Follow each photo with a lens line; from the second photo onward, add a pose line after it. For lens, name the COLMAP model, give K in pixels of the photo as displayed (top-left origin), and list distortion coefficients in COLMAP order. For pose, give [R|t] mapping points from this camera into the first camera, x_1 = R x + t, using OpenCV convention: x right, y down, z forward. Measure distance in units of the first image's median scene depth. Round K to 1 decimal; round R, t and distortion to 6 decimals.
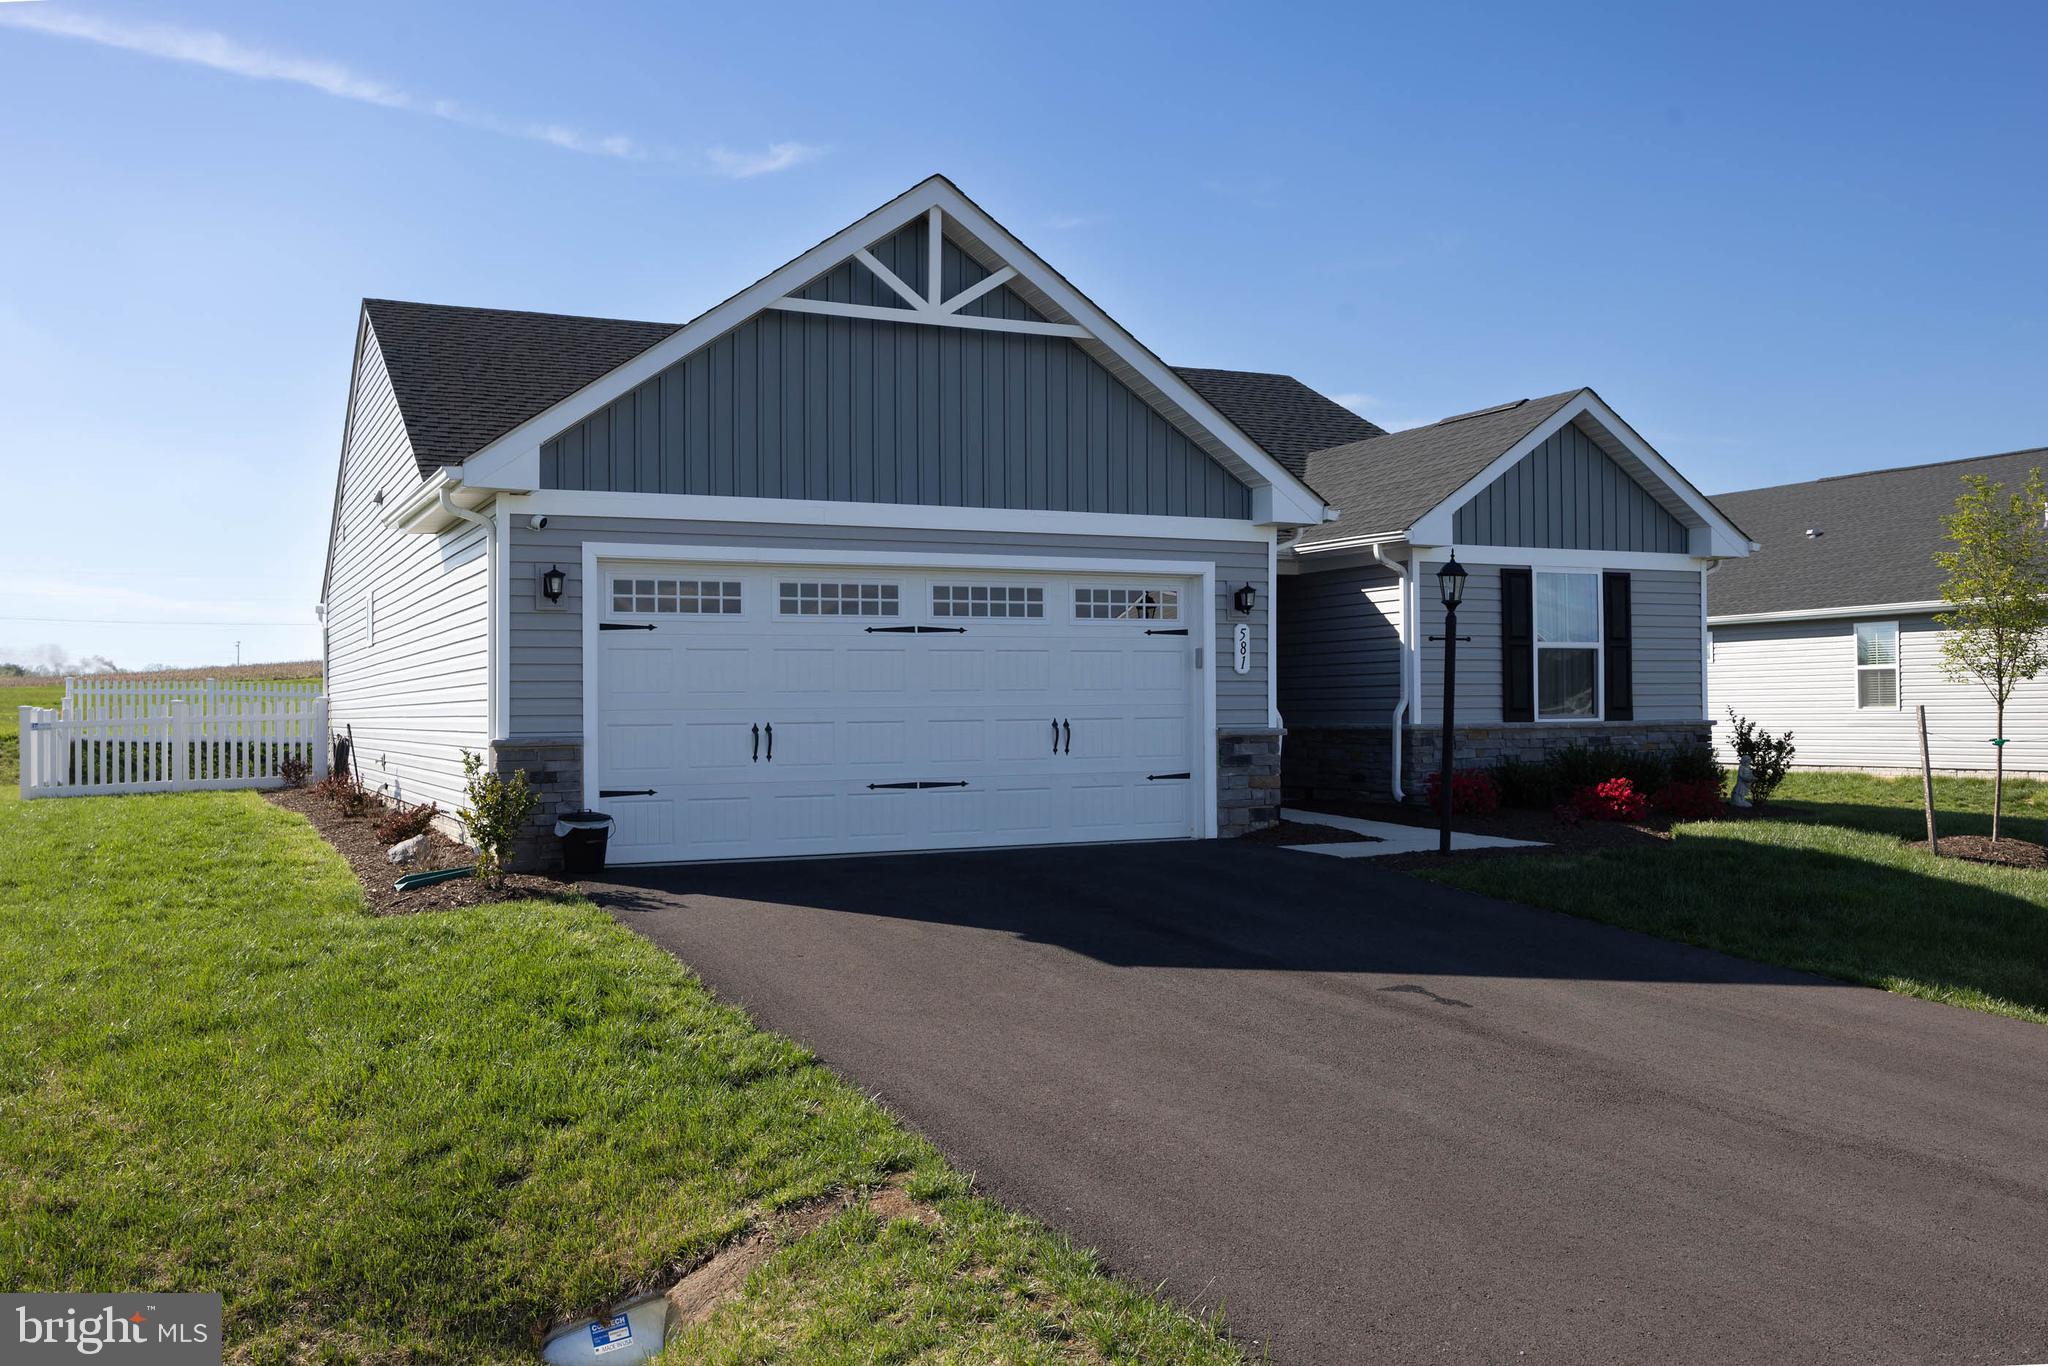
lens RADIAL K [[1805.8, 0, 1026.6], [0, 1805.8, 683.9], [0, 0, 1]] dist [-0.008922, -0.000780]
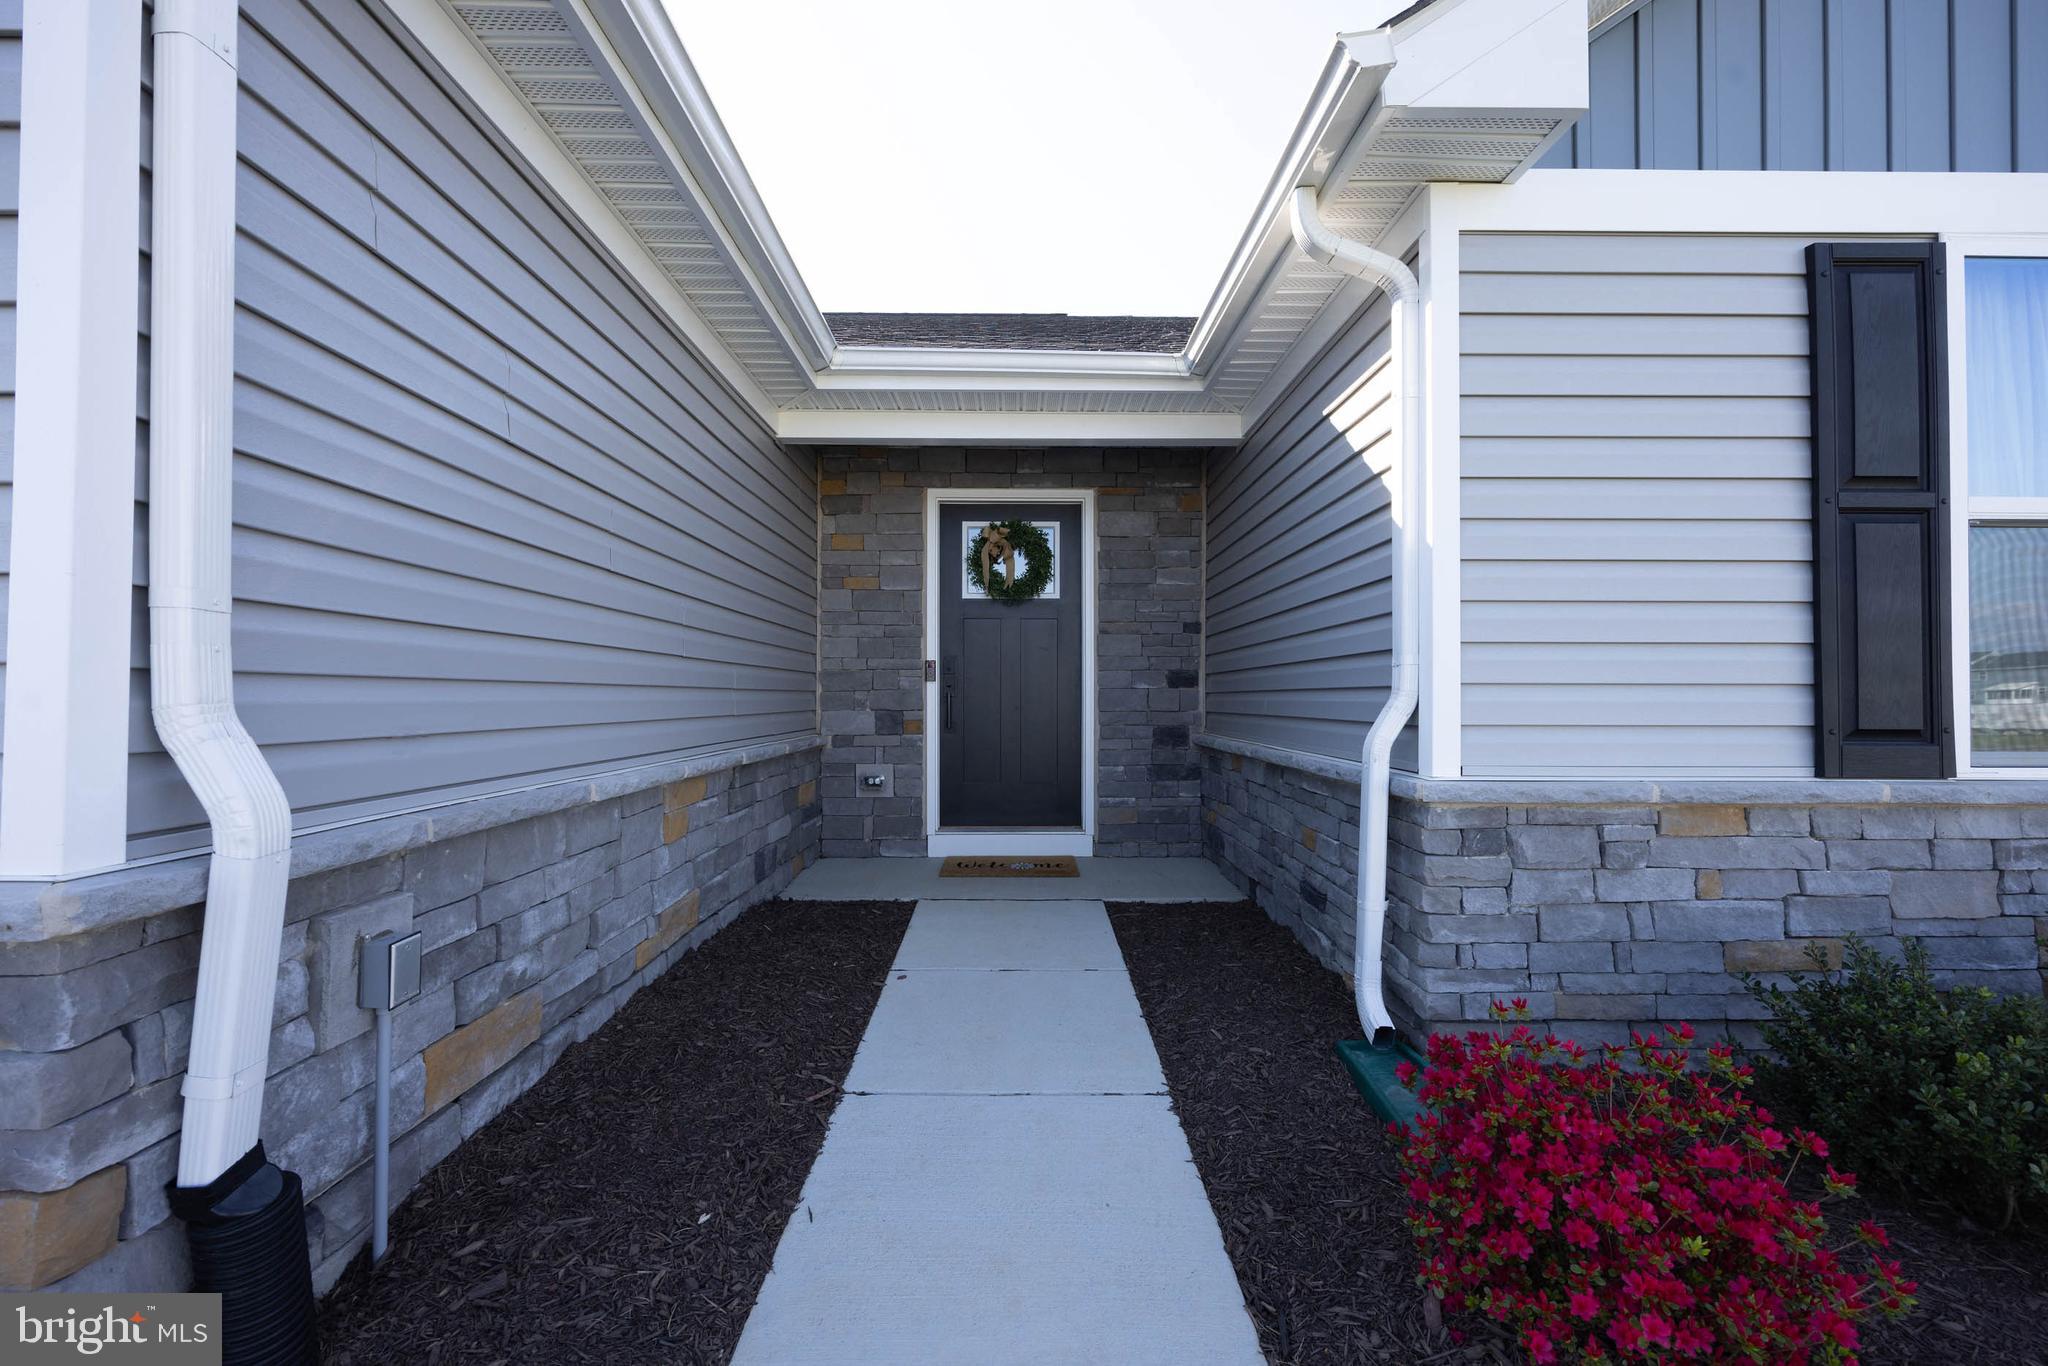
lens RADIAL K [[819.6, 0, 1013.4], [0, 819.6, 690.5], [0, 0, 1]] dist [-0.001044, 0.001252]
pose [[0.902871, 0.006731, -0.429858, 0.205334], [-0.002142, 0.999935, 0.011157, 0.006201], [0.429905, -0.009152, 0.902828, 0.828976]]
